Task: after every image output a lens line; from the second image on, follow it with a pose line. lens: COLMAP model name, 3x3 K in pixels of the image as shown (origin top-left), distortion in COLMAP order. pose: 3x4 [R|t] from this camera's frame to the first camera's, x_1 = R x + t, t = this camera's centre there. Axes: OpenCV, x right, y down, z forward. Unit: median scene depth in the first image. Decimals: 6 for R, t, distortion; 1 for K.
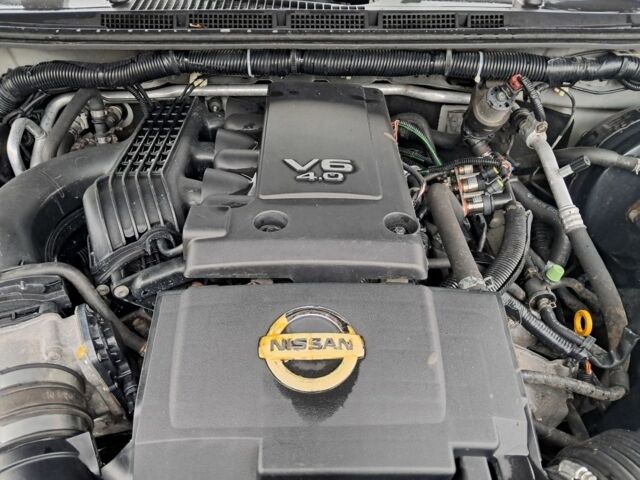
lens RADIAL K [[474.1, 0, 321.6], [0, 474.1, 239.4], [0, 0, 1]] dist [-0.024770, -0.006794]
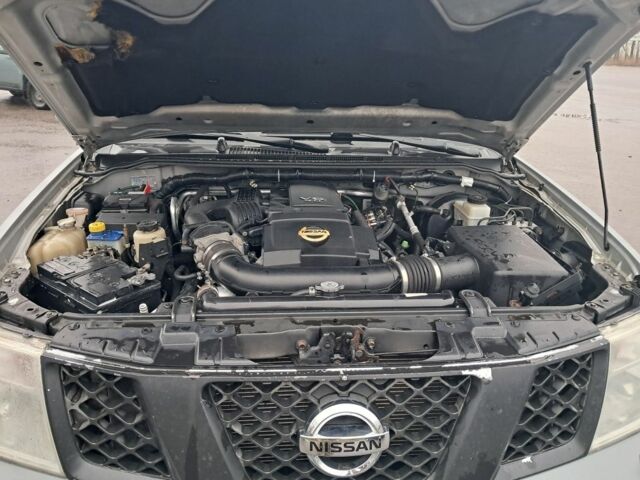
lens RADIAL K [[474.1, 0, 320.4], [0, 474.1, 239.4], [0, 0, 1]] dist [-0.024770, -0.006794]
pose [[0.997235, -0.001760, 0.074291, -0.124618], [0.027838, 0.935772, -0.351506, 0.795904], [-0.068900, 0.352602, 0.933233, -1.156442]]
